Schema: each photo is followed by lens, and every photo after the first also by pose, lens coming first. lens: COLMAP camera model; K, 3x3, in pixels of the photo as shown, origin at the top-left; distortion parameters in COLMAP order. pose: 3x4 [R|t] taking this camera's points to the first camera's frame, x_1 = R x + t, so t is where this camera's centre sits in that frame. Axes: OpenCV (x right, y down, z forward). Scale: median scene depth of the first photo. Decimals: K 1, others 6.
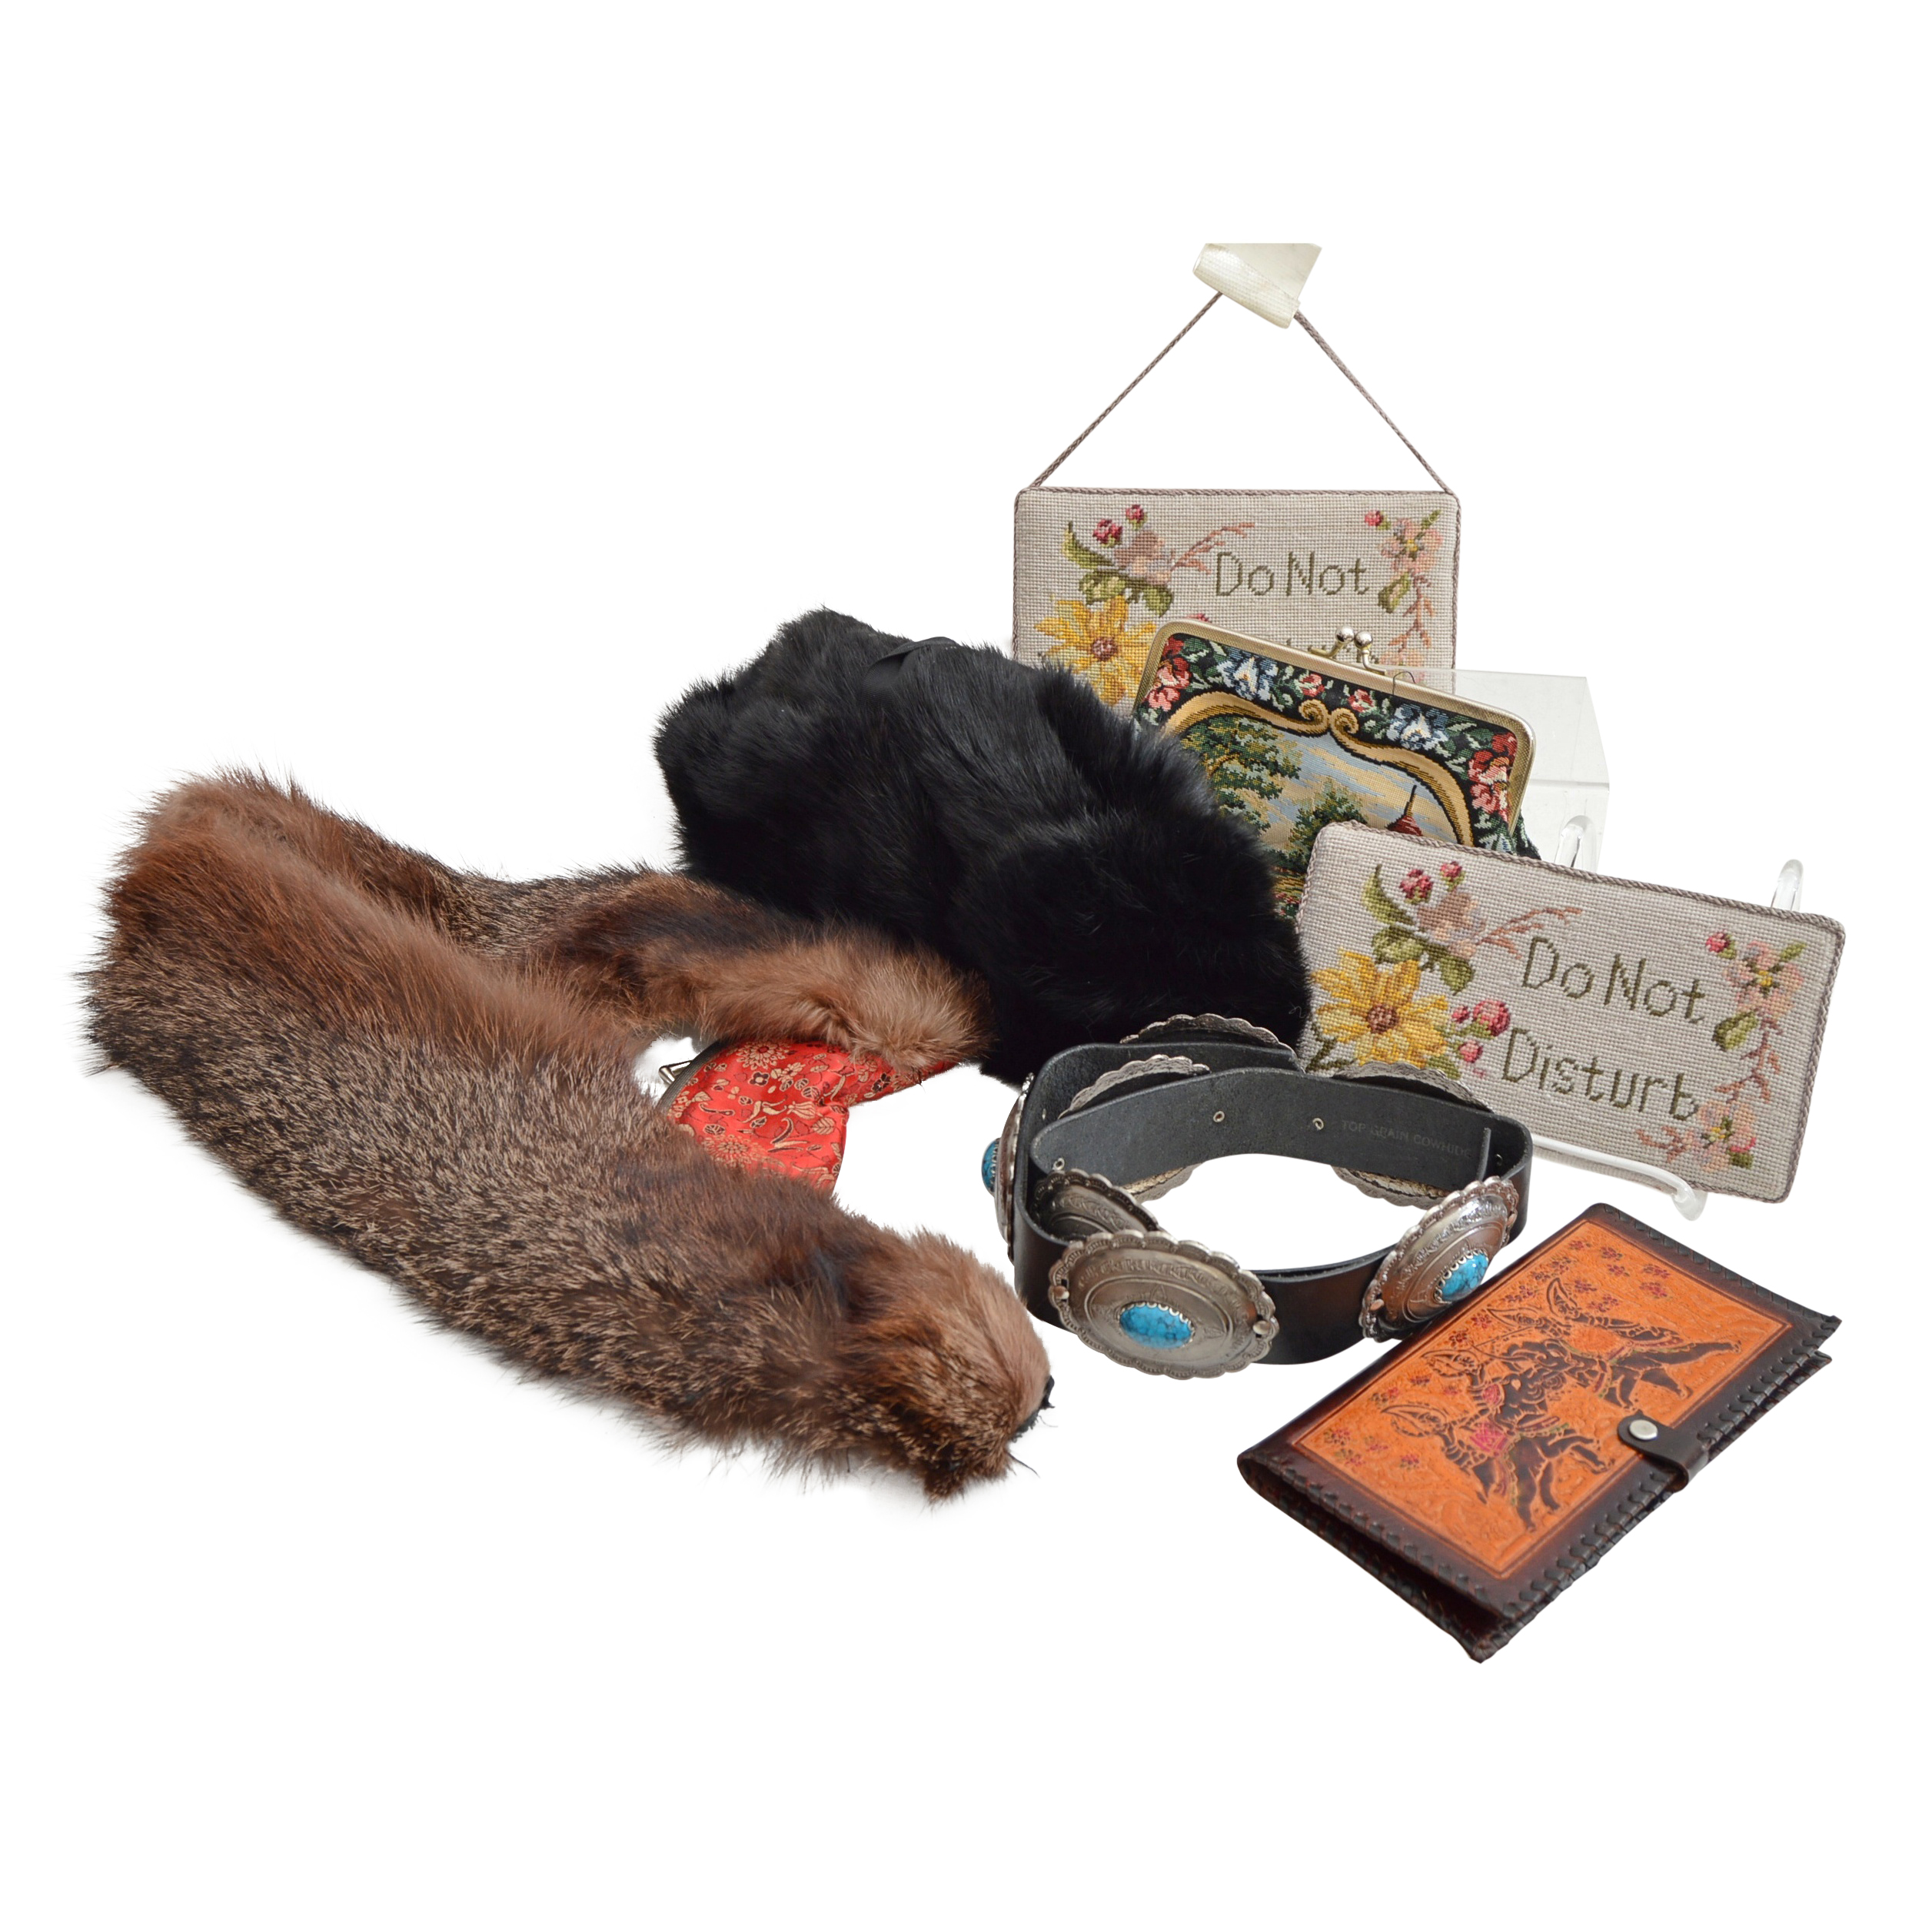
lens RADIAL K [[2490.1, 0, 966.0], [0, 2490.1, 966.0], [0, 0, 1]] dist [-0.023824, -0.052314]
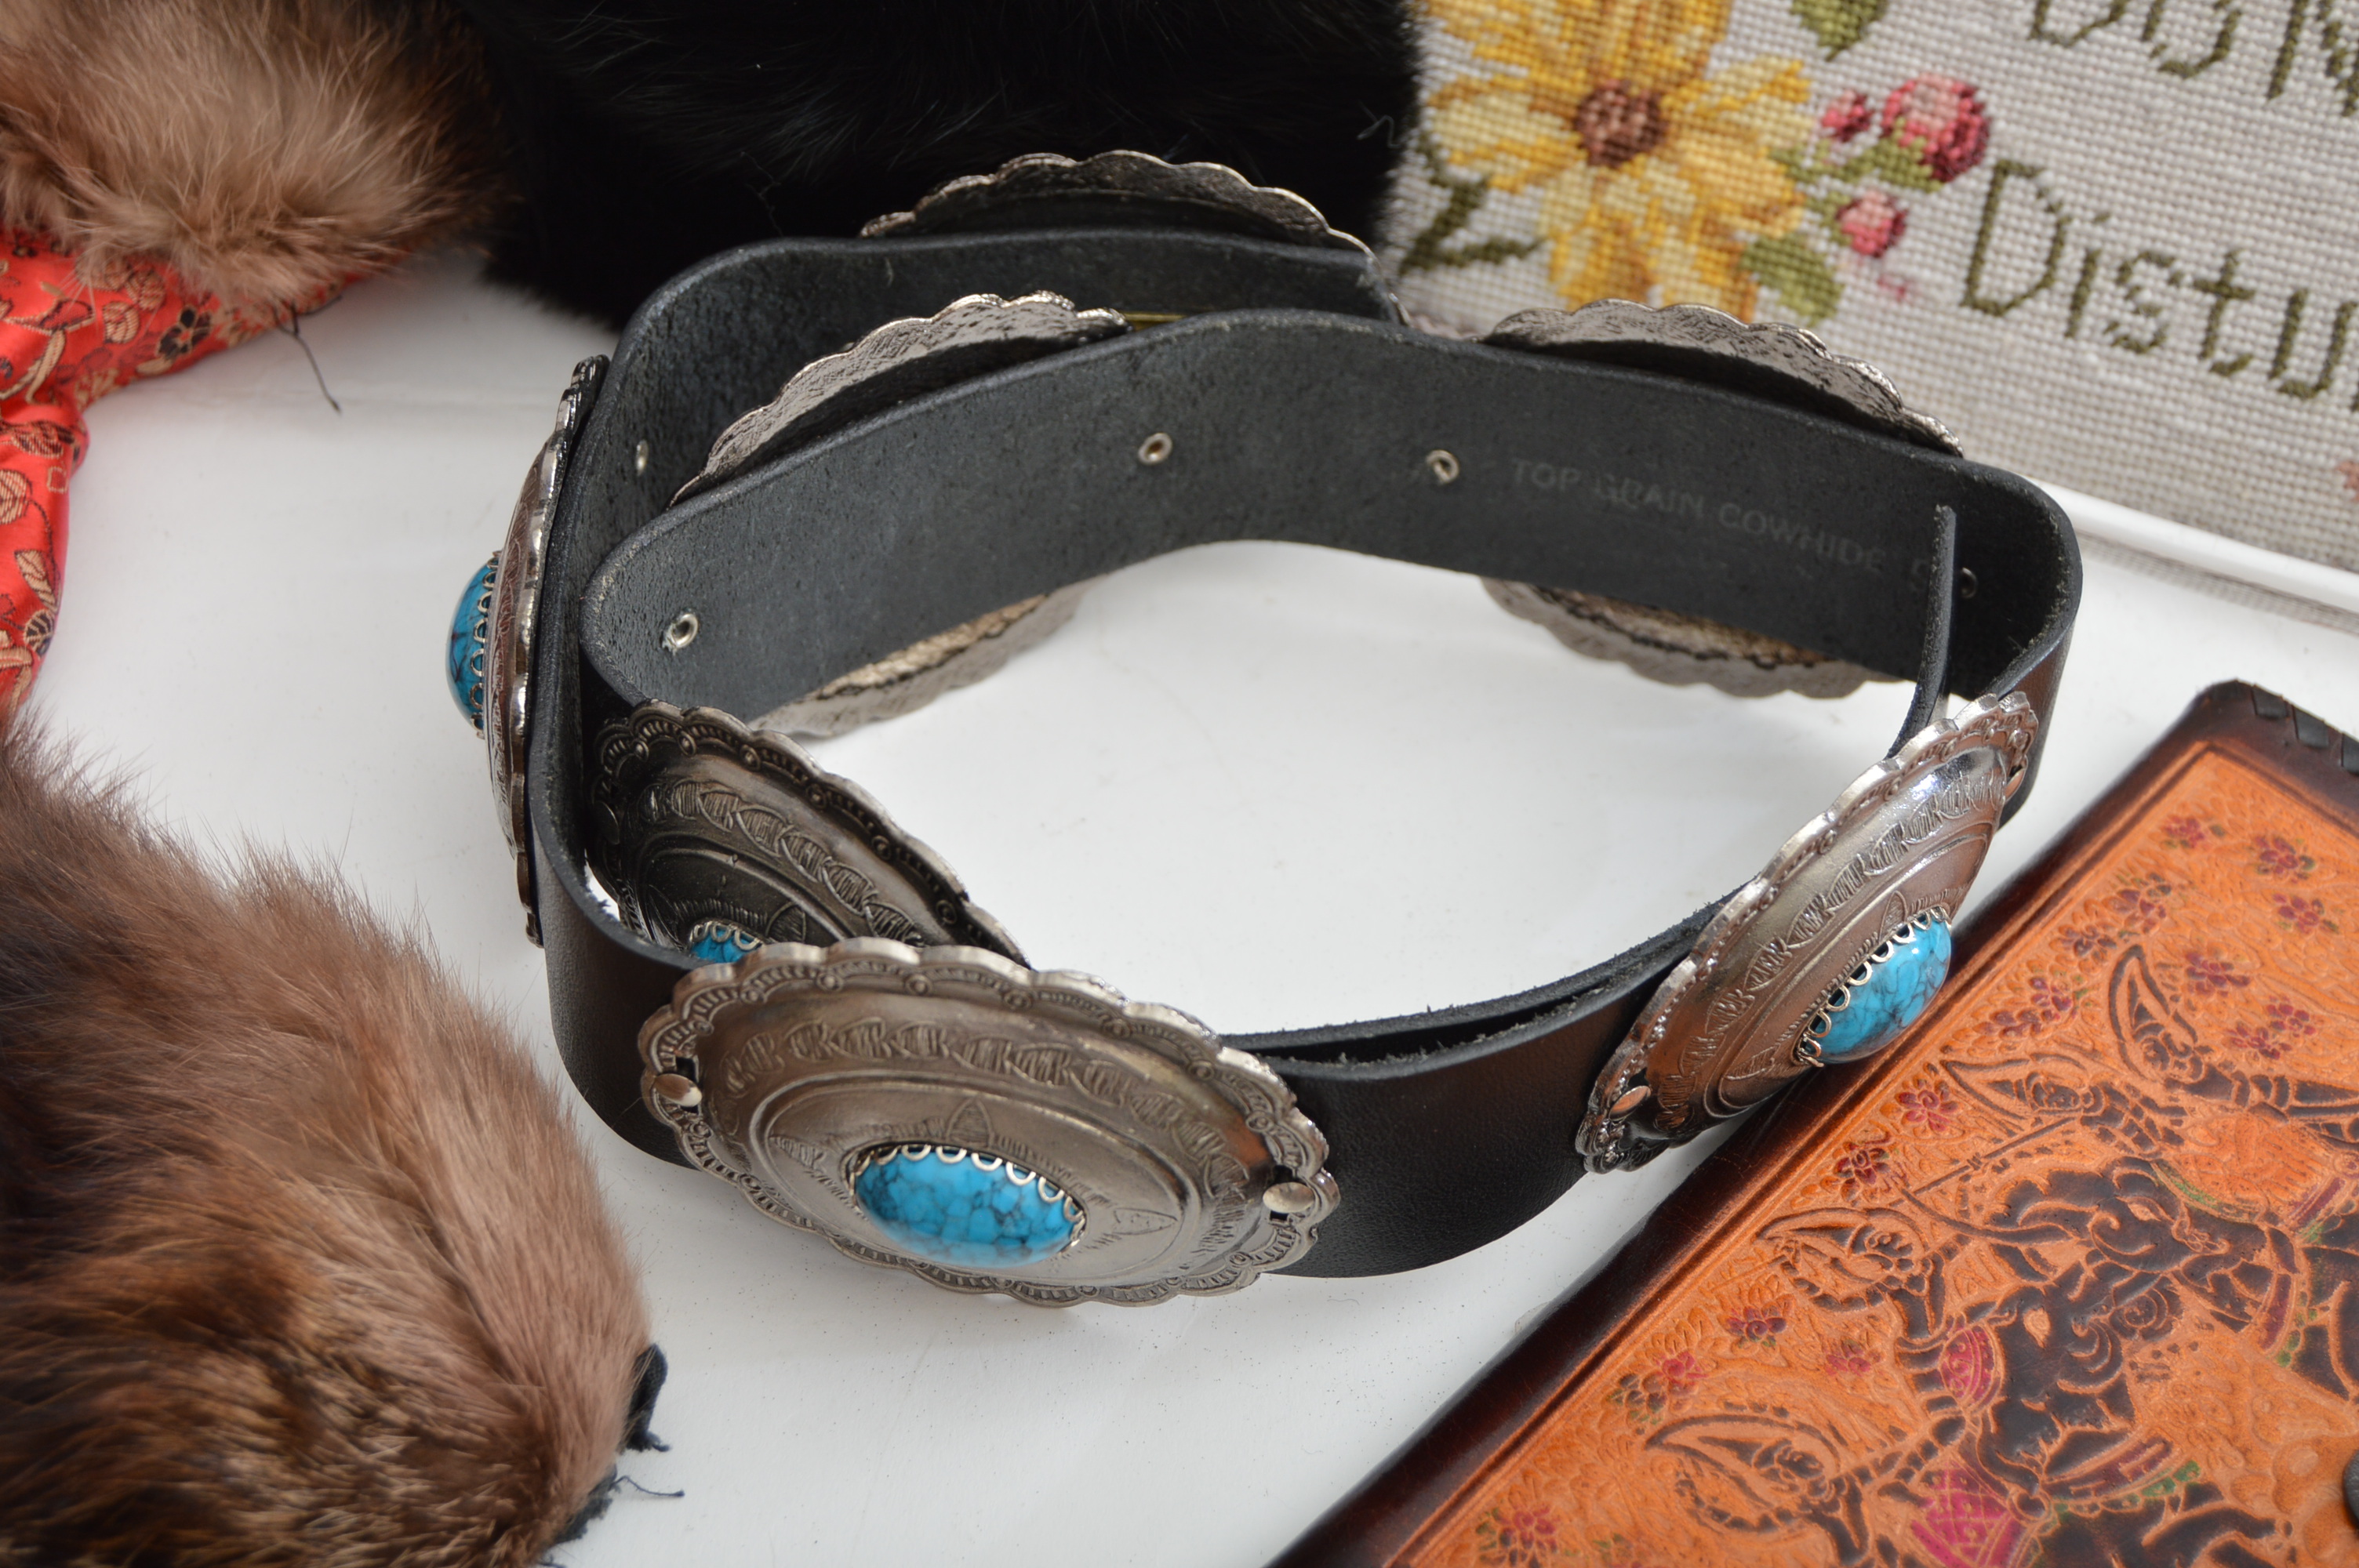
lens RADIAL K [[4155.3, 0, 1179.5], [0, 4155.3, 784.0], [0, 0, 1]] dist [-0.019217, -0.106595]
pose [[0.994718, -0.038171, 0.095288, 0.052549], [0.010510, 0.961283, 0.275364, -0.056916], [-0.102110, -0.272908, 0.956606, 0.475170]]
